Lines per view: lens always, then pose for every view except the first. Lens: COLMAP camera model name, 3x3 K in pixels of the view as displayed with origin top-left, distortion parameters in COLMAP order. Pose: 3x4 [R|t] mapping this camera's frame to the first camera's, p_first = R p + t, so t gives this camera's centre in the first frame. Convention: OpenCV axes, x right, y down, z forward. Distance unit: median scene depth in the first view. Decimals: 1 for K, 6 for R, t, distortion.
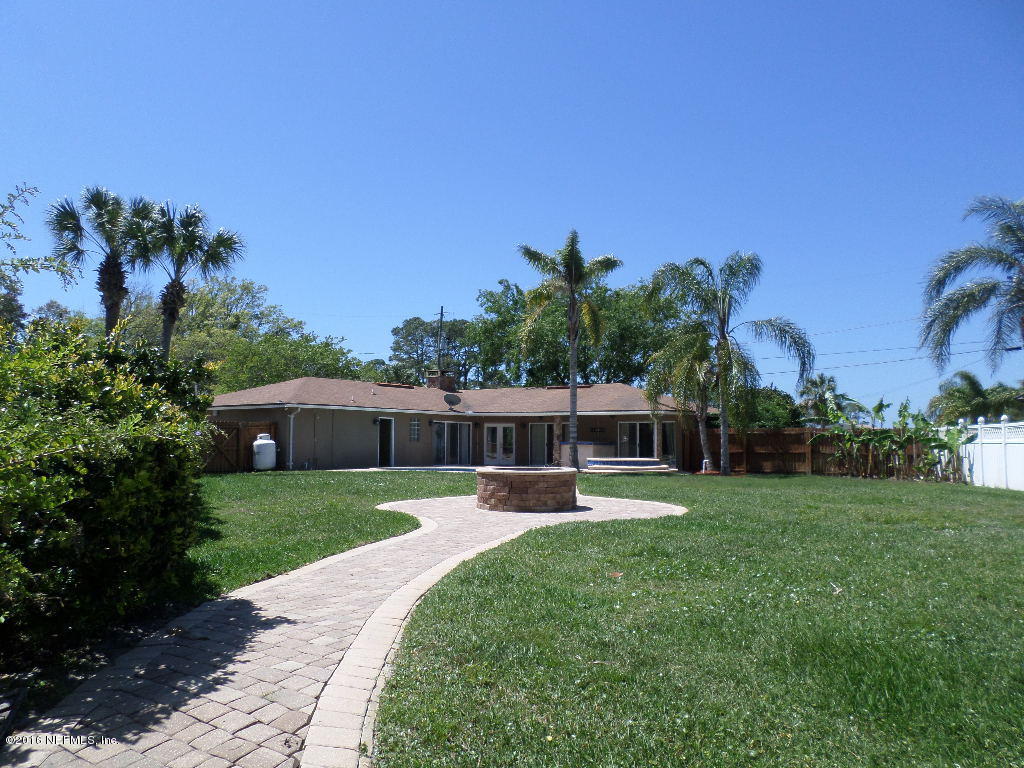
lens RADIAL K [[775.9, 0, 512.0], [0, 775.9, 384.0], [0, 0, 1]] dist [-0.023788, -0.007356]
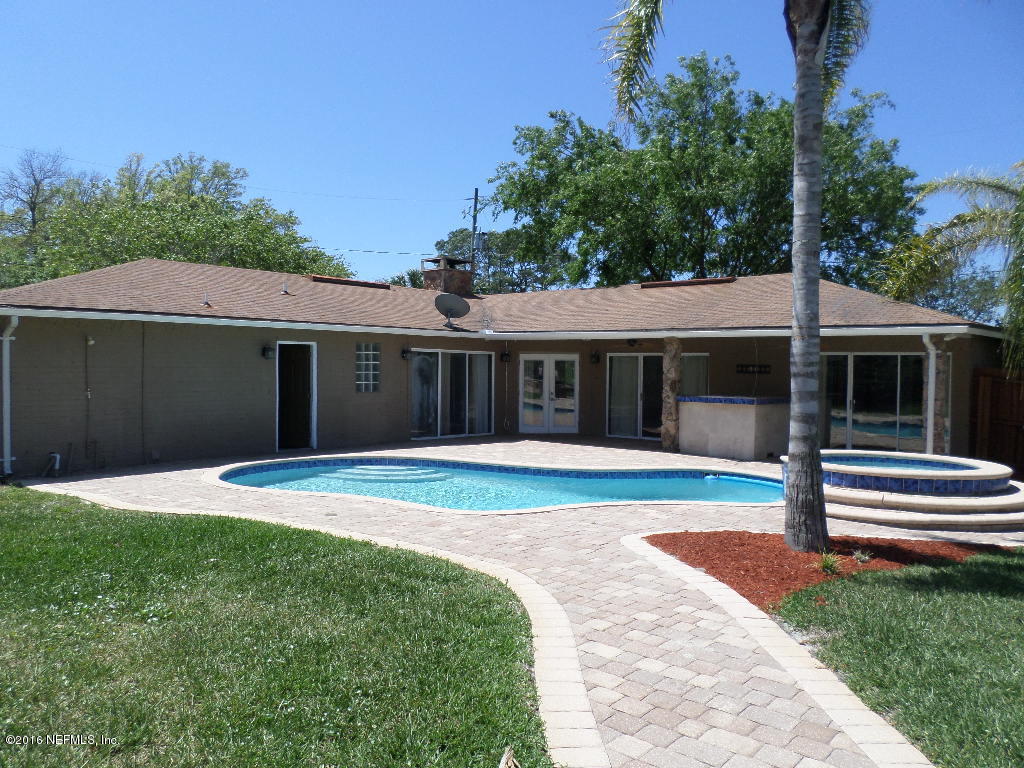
lens RADIAL K [[775.9, 0, 512.0], [0, 775.9, 384.0], [0, 0, 1]] dist [-0.023788, -0.007356]
pose [[0.997024, 0.005015, -0.076934, -0.000564], [0.002376, 0.995410, 0.095673, 0.022152], [0.077061, -0.095571, 0.992435, 0.503480]]
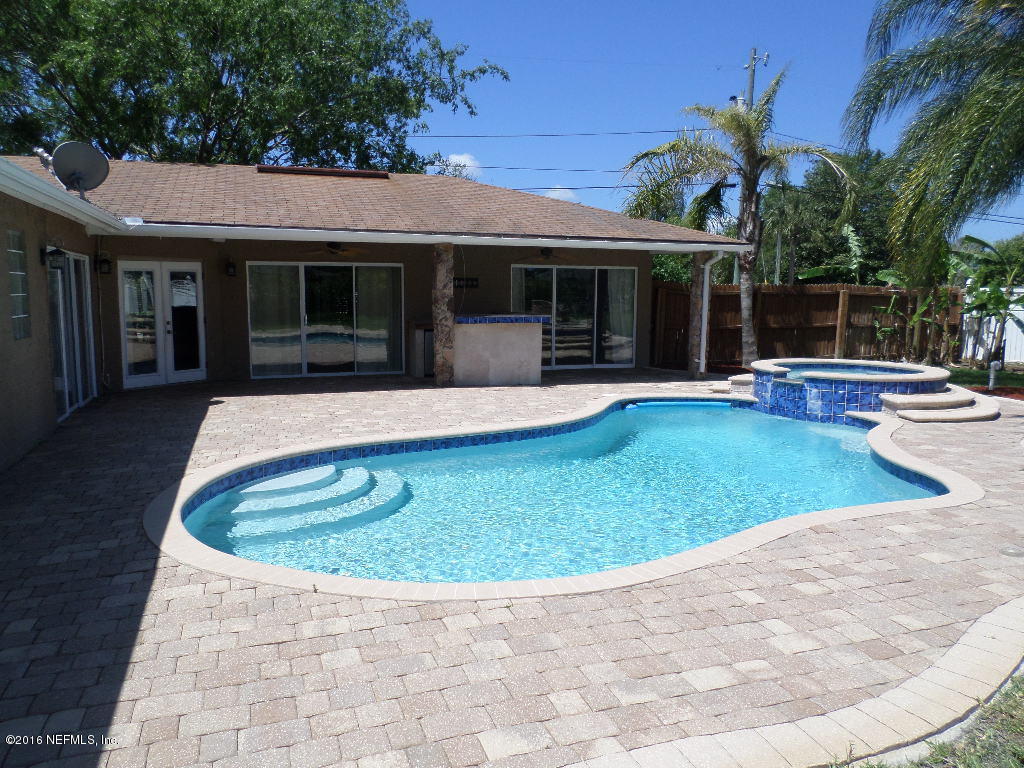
lens RADIAL K [[775.9, 0, 512.0], [0, 775.9, 384.0], [0, 0, 1]] dist [-0.023788, -0.007356]
pose [[0.573775, -0.109256, 0.811693, -0.215141], [-0.065399, 0.981786, 0.178380, 0.035517], [-0.816398, -0.155434, 0.556179, 0.715144]]
